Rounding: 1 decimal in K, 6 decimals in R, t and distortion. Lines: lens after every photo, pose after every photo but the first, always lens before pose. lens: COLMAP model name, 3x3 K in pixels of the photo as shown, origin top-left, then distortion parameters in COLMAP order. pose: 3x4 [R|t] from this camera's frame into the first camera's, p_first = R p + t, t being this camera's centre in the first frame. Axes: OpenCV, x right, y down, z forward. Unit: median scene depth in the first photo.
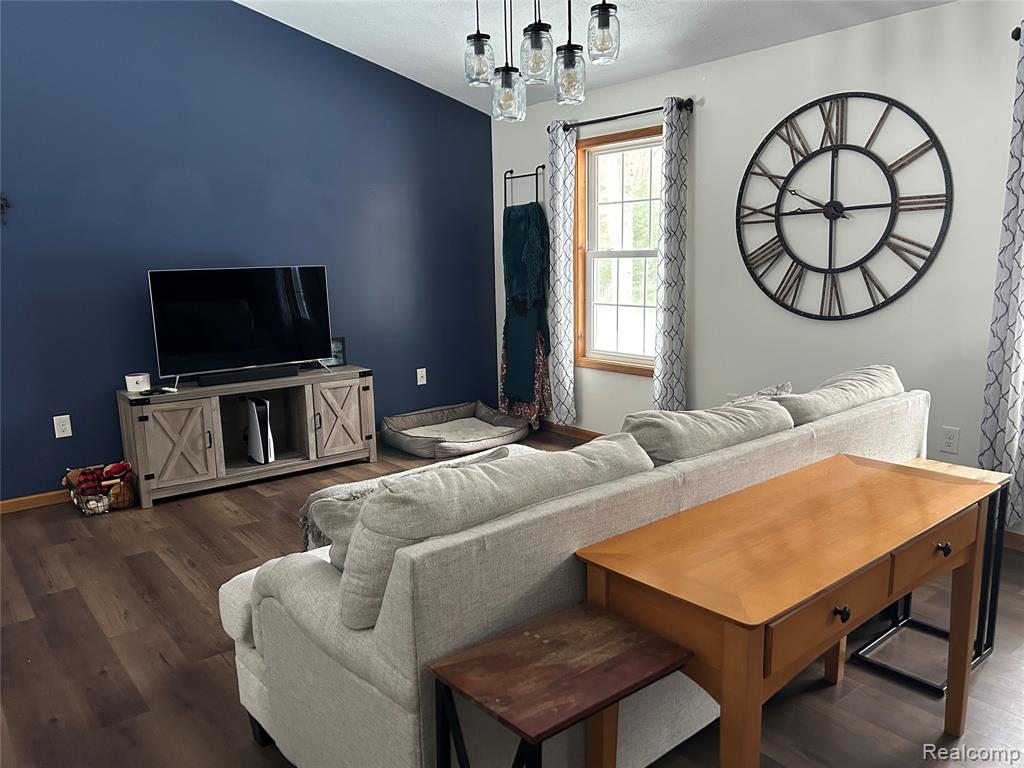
lens RADIAL K [[766.3, 0, 509.8], [0, 766.3, 389.4], [0, 0, 1]] dist [0.041041, -0.038766]
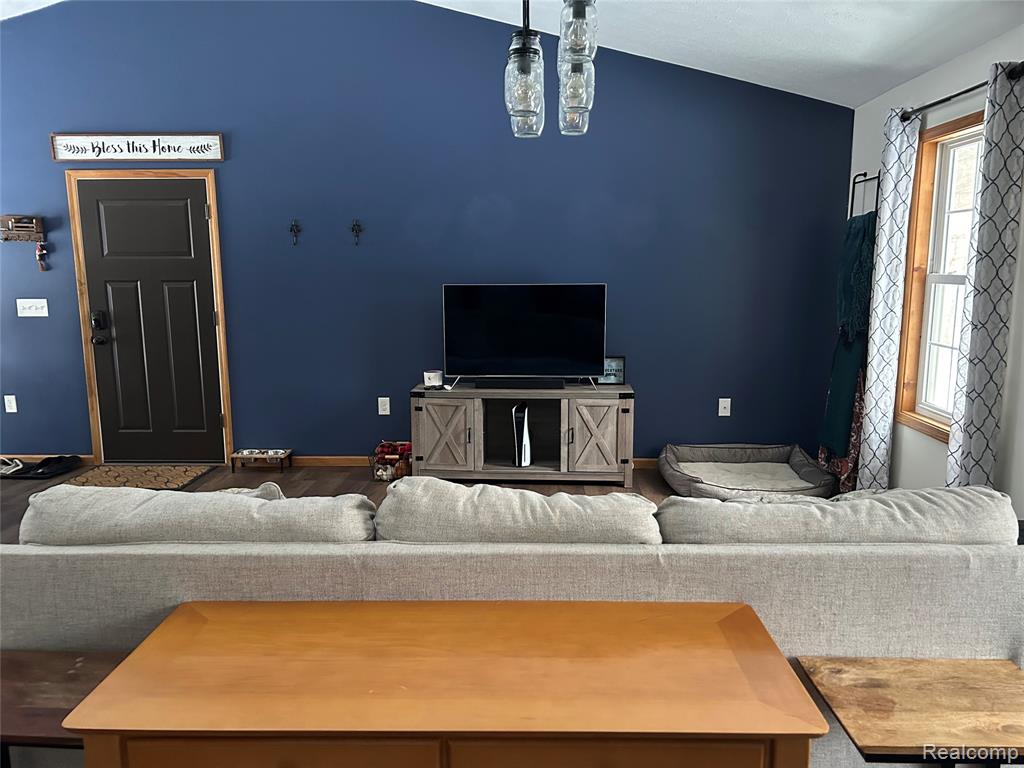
lens RADIAL K [[766.3, 0, 506.8], [0, 766.3, 383.4], [0, 0, 1]] dist [0.041041, -0.038766]
pose [[0.743573, 0.119142, -0.657955, 0.339267], [-0.129391, 0.991037, 0.033228, -0.049190], [0.656017, 0.060426, 0.752324, 0.173214]]
